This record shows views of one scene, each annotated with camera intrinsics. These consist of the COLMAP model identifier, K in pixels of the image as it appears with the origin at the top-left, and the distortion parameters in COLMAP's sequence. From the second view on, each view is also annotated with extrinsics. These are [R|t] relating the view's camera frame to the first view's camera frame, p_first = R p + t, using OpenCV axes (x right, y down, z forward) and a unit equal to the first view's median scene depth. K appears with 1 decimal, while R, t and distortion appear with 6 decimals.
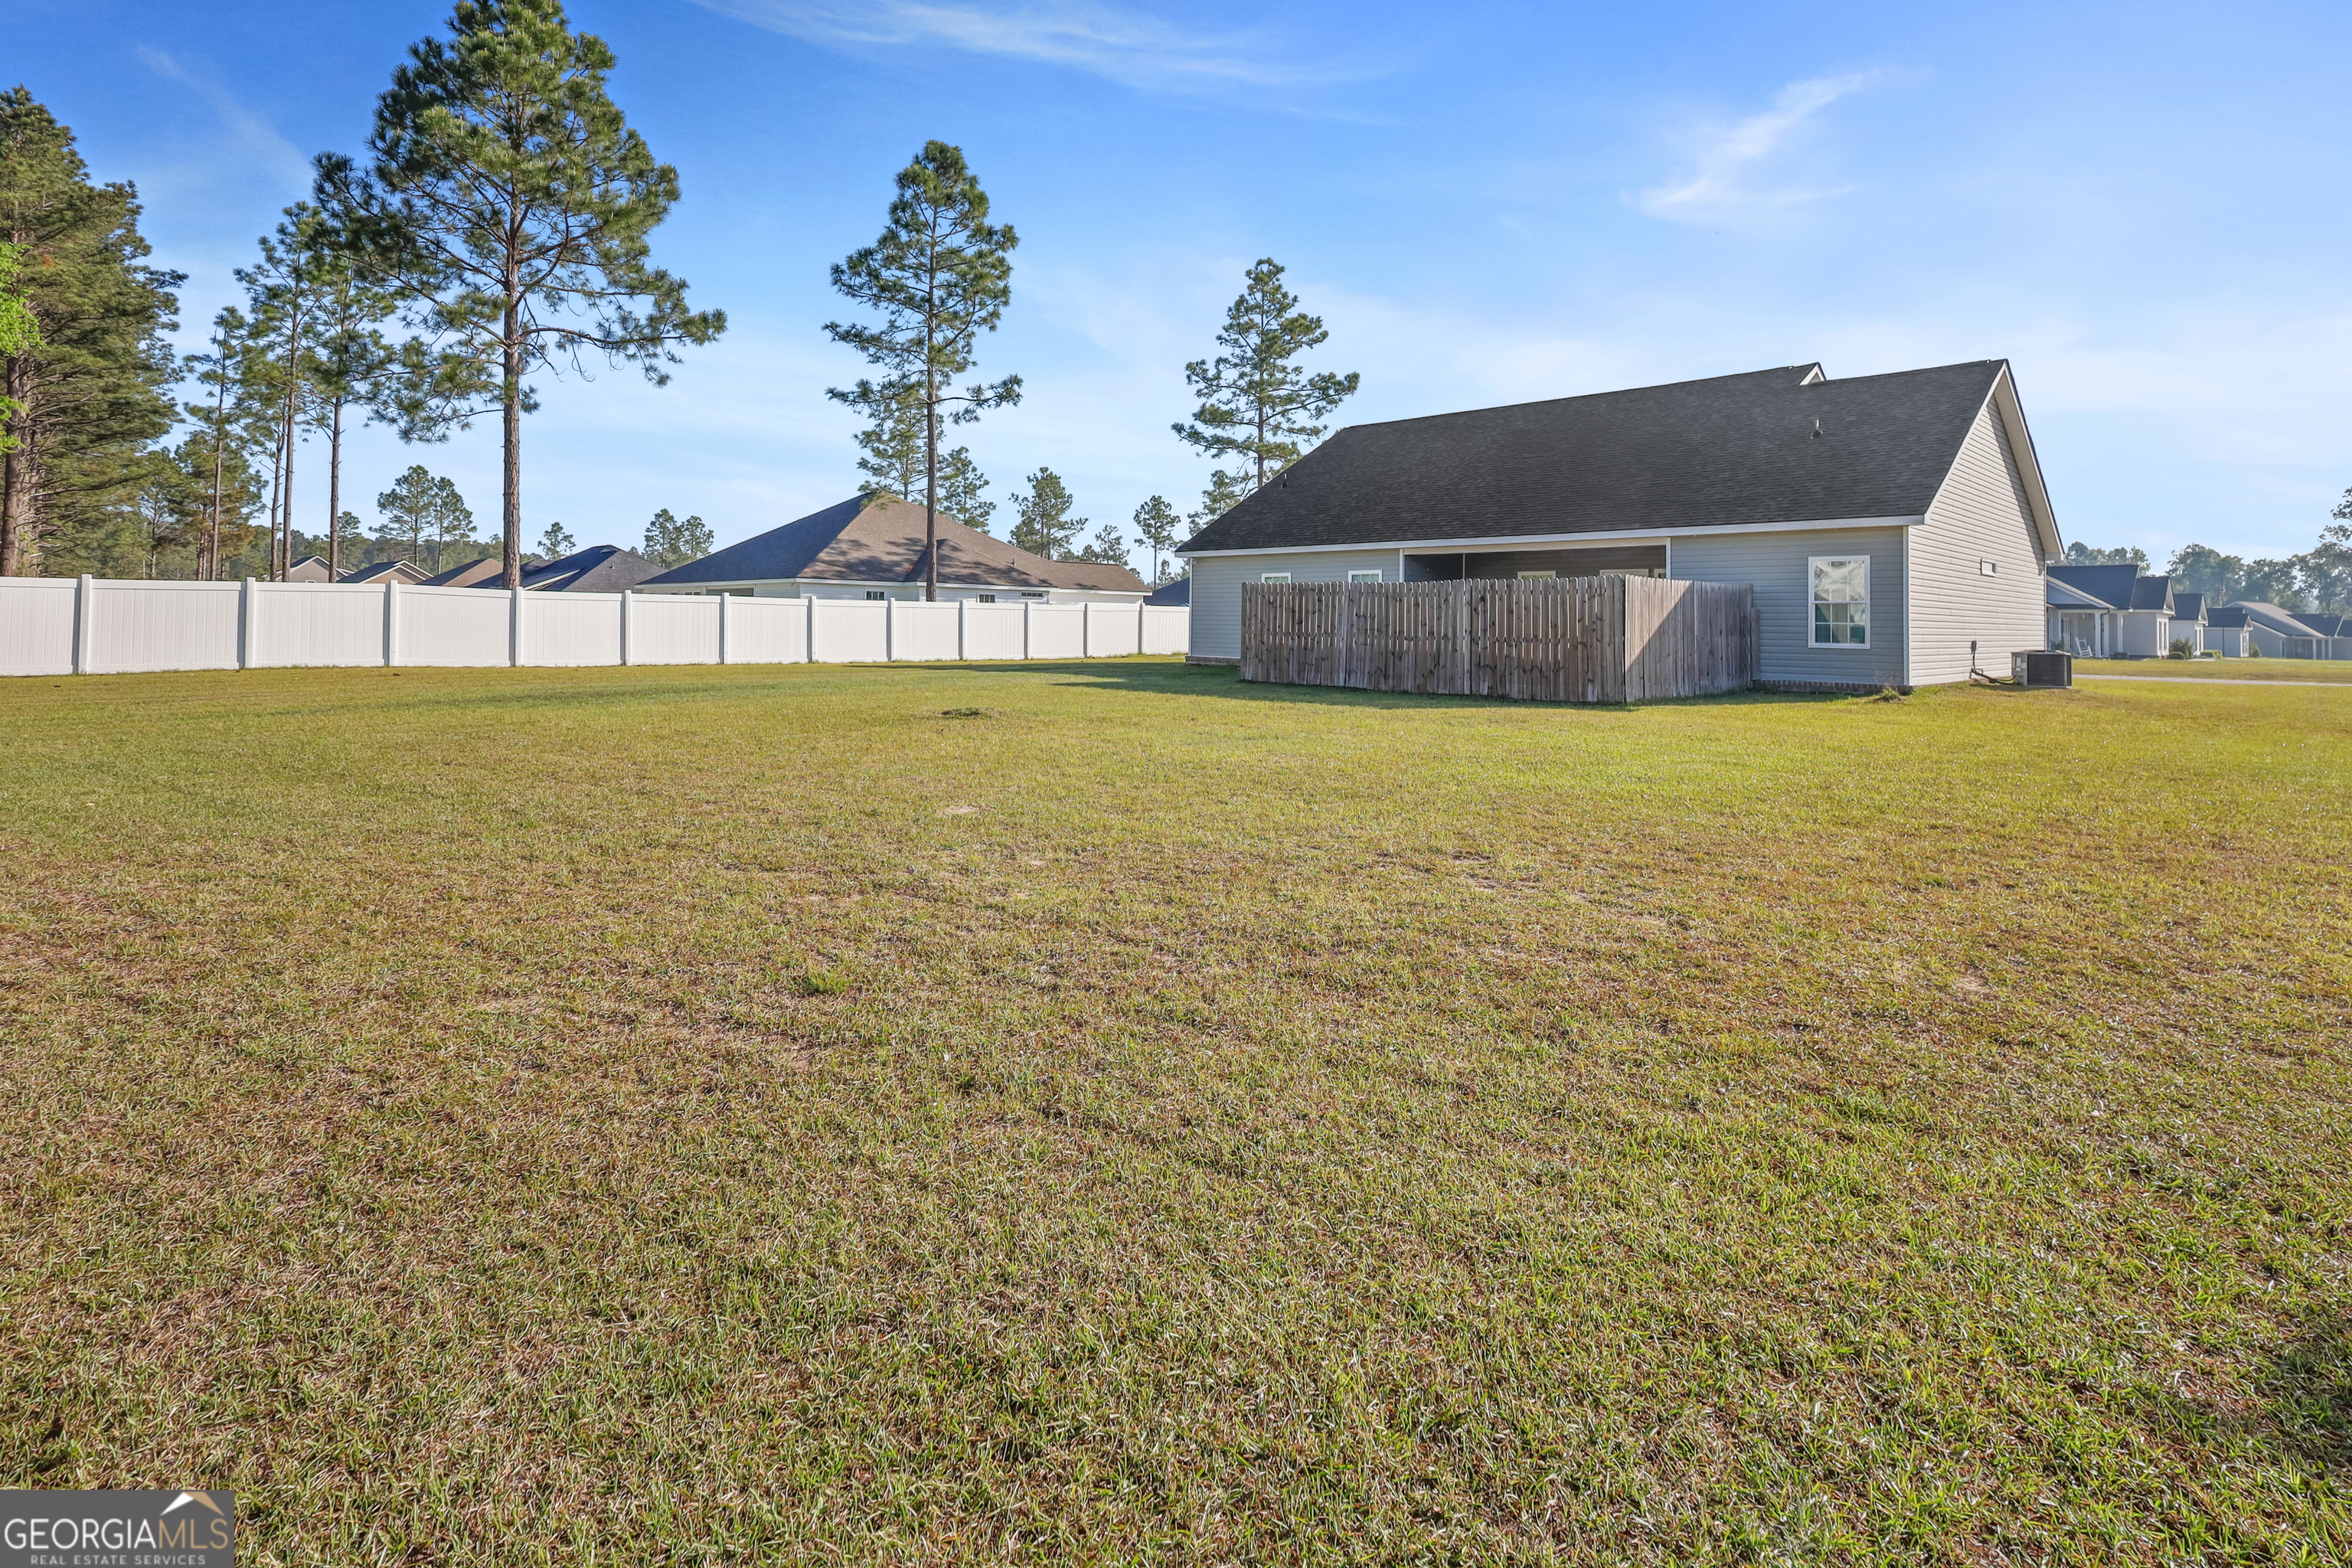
lens RADIAL K [[1132.3, 0, 1174.5], [0, 1132.3, 641.4], [0, 0, 1]] dist [0.001156, 0.000205]
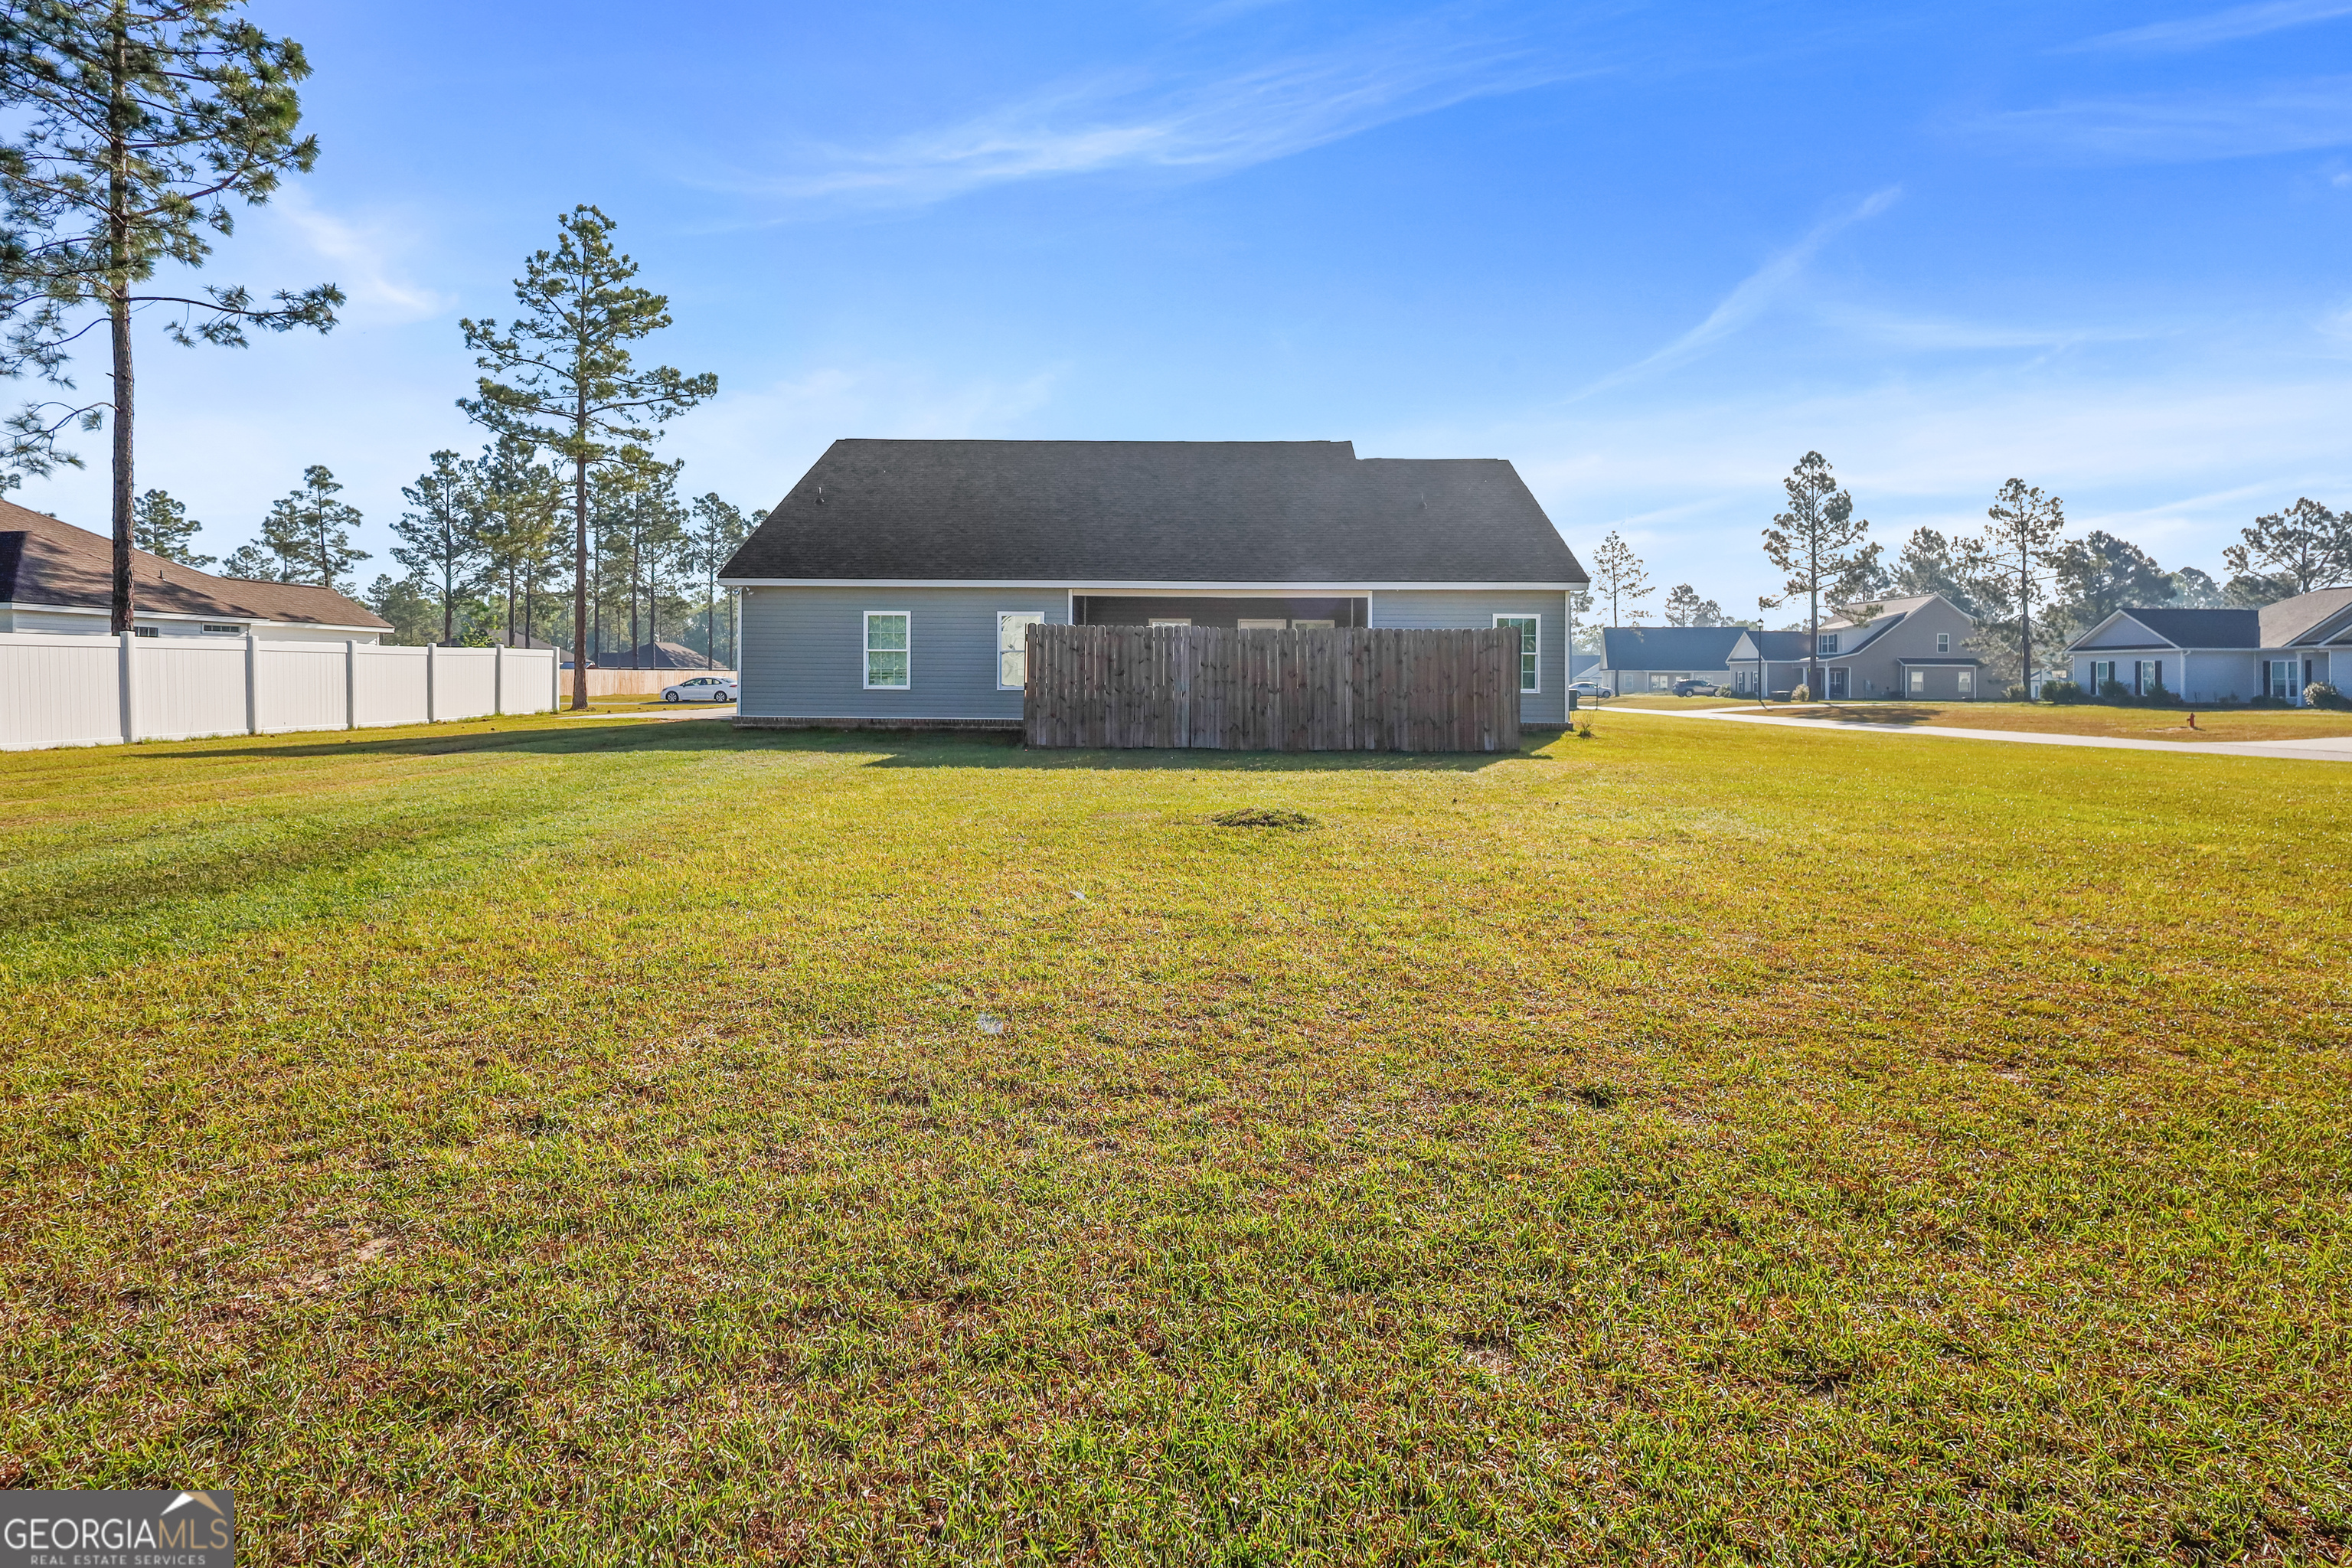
lens RADIAL K [[1121.0, 0, 1172.6], [0, 1121.0, 724.4], [0, 0, 1]] dist [0.000571, 0.000867]
pose [[0.722954, -0.037448, 0.689881, -0.234622], [0.013001, 0.999091, 0.040608, -0.006681], [-0.690774, -0.020389, 0.722783, 0.200865]]
